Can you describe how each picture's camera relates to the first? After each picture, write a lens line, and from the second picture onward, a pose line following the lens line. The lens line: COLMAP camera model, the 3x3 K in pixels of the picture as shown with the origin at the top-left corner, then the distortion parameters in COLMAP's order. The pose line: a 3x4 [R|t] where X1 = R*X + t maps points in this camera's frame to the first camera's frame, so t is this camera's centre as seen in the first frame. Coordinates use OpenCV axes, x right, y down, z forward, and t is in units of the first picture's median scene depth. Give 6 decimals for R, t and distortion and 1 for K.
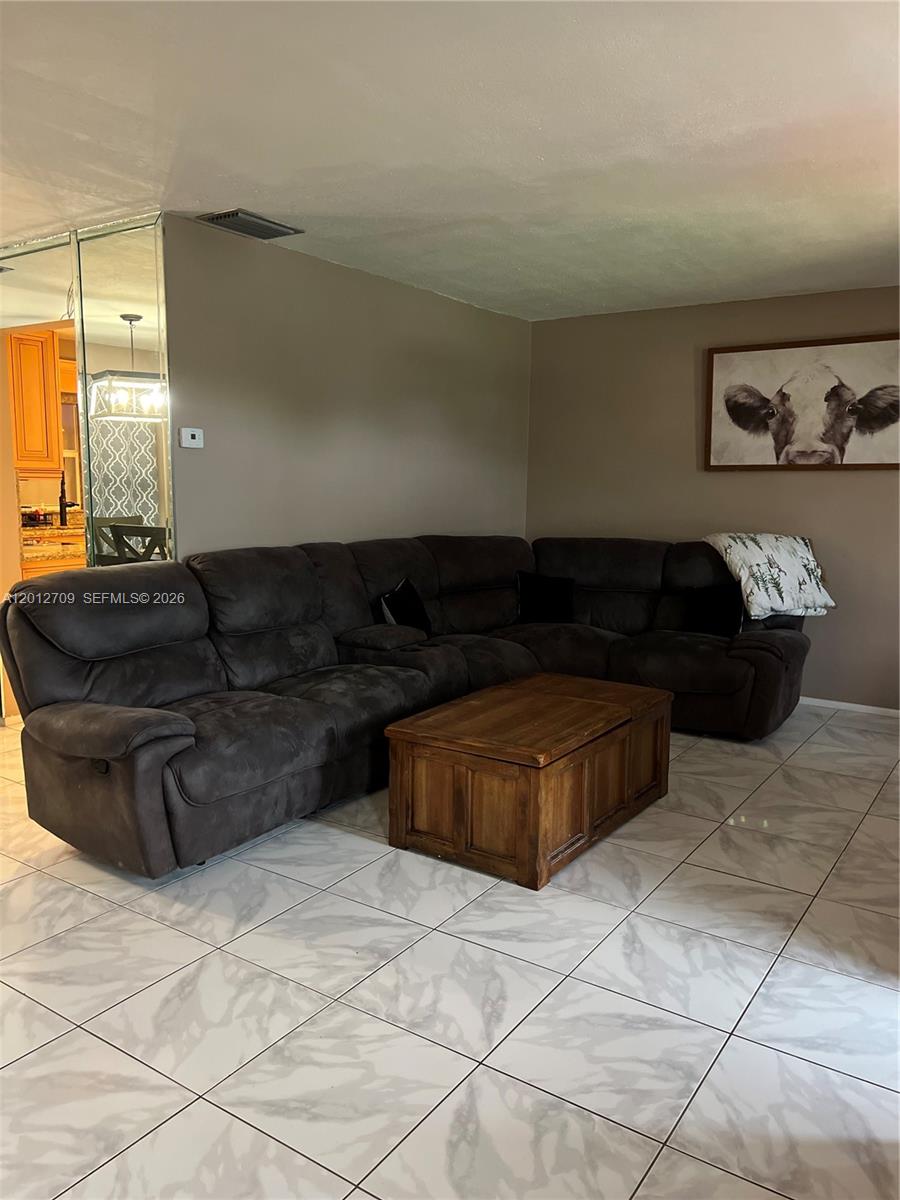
lens RADIAL K [[901.4, 0, 445.6], [0, 901.4, 601.6], [0, 0, 1]] dist [0.047004, -0.056257]
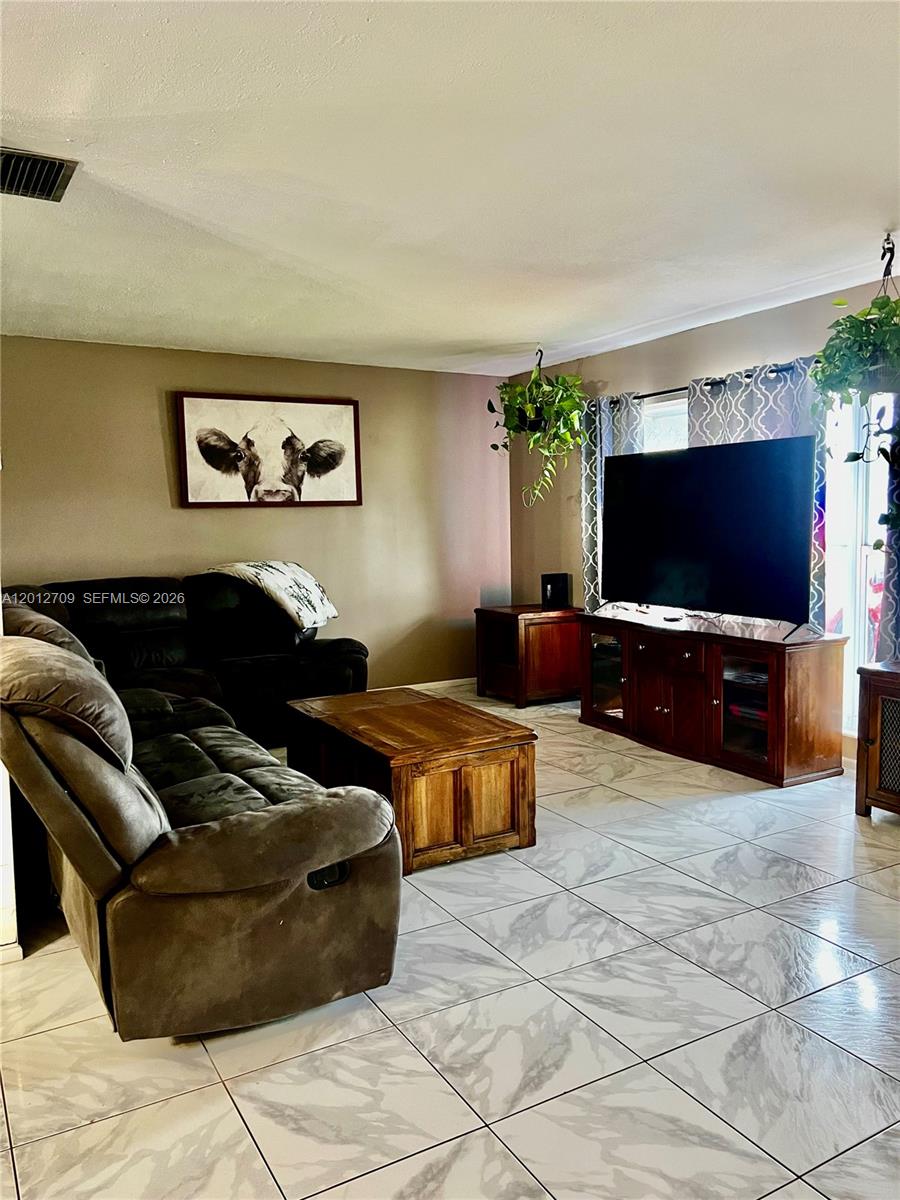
lens RADIAL K [[901.4, 0, 455.5], [0, 901.4, 593.4], [0, 0, 1]] dist [0.047004, -0.056257]
pose [[0.430074, -0.089617, 0.898335, -0.567005], [0.142568, 0.989317, 0.030440, -0.036691], [-0.891466, 0.114982, 0.438256, 0.300709]]
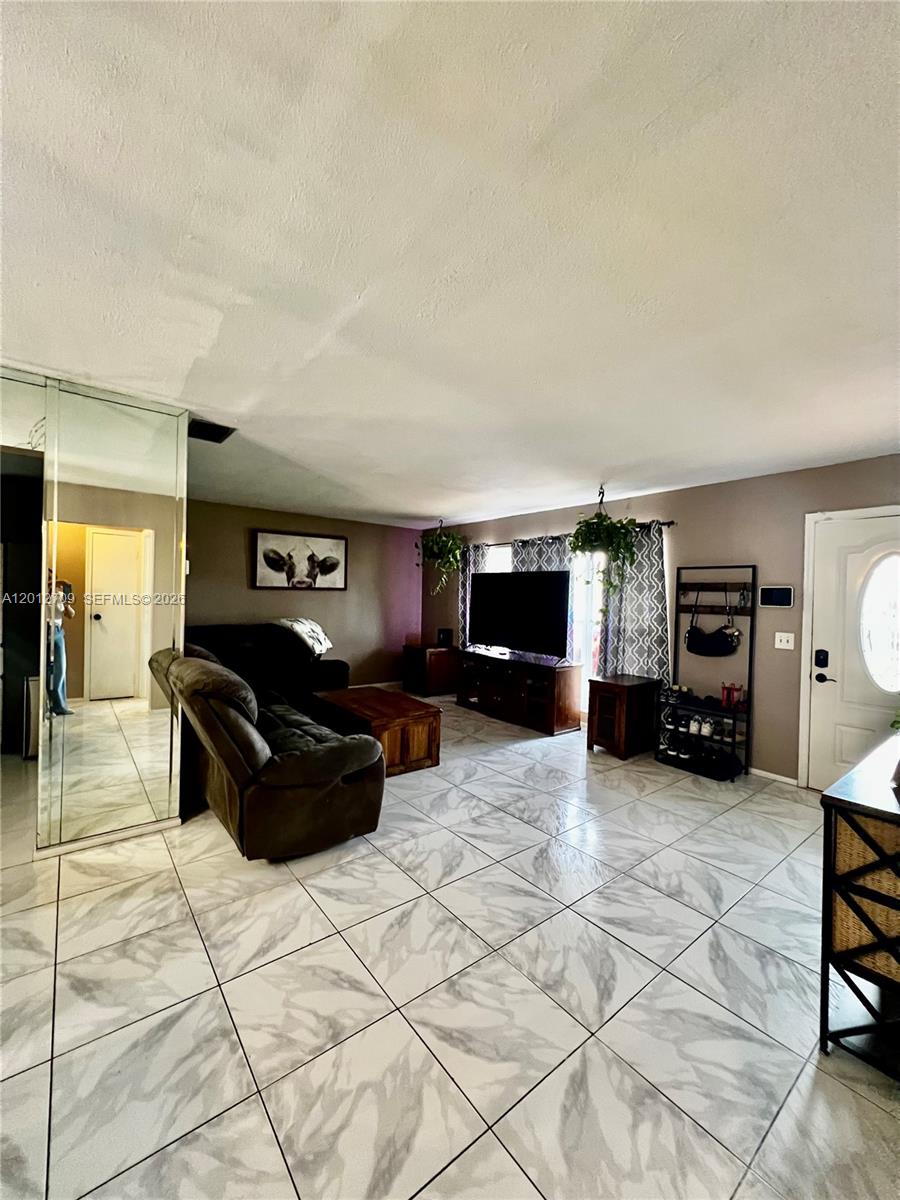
lens RADIAL K [[480.5, 0, 452.1], [0, 480.5, 593.7], [0, 0, 1]] dist [-0.006801, 0.000453]
pose [[0.292850, 0.002639, 0.956155, -0.644640], [0.108204, 0.993481, -0.035883, -0.052447], [-0.950016, 0.113969, 0.290655, 0.304651]]
